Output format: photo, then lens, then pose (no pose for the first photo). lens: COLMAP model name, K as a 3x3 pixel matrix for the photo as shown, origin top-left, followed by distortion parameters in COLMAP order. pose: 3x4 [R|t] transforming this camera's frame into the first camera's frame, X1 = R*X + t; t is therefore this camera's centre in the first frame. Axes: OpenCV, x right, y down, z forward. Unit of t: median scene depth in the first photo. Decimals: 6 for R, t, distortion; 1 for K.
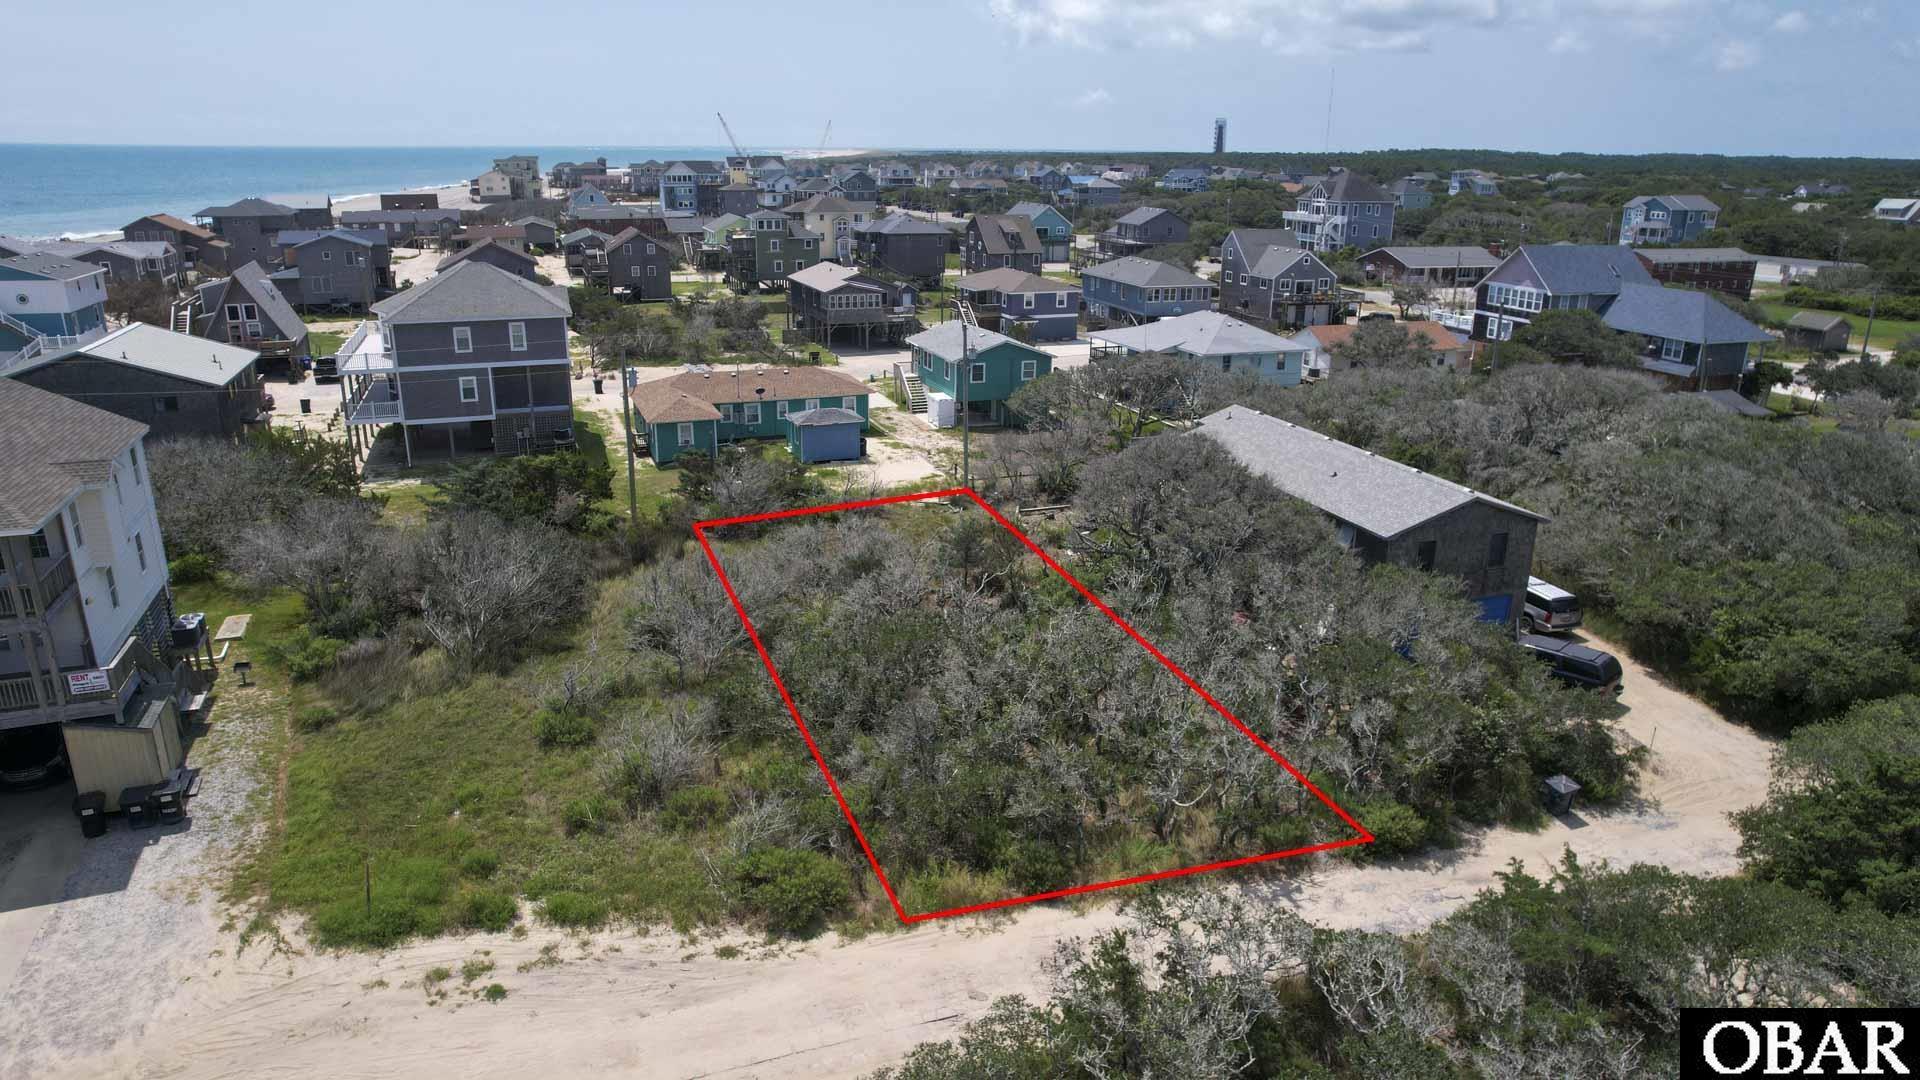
lens RADIAL K [[1231.9, 0, 957.3], [0, 1231.9, 547.5], [0, 0, 1]] dist [-0.075441, 0.068204]
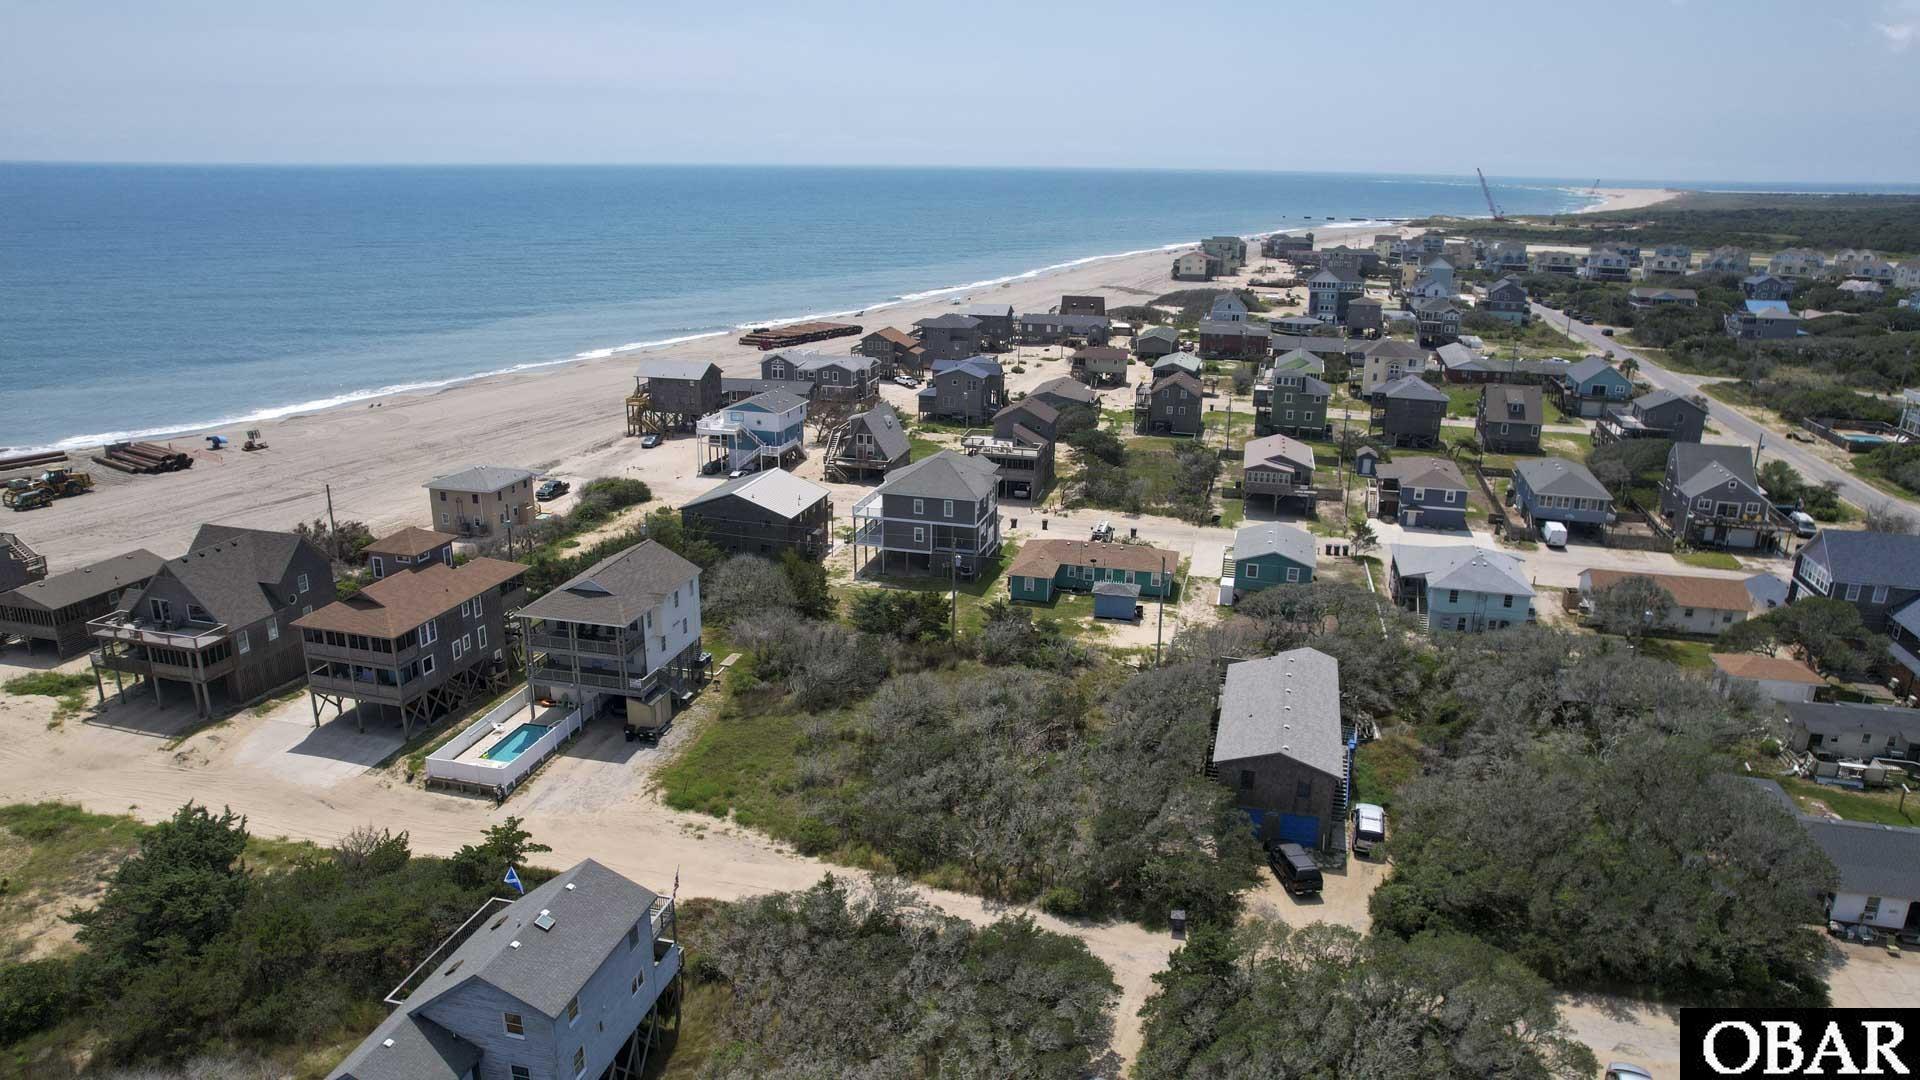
lens RADIAL K [[1231.9, 0, 957.3], [0, 1231.9, 547.5], [0, 0, 1]] dist [-0.075441, 0.068204]
pose [[0.823210, 0.169878, -0.541725, 0.554180], [-0.180255, 0.983020, 0.034347, -0.176288], [0.538361, 0.069374, 0.839854, -0.390362]]
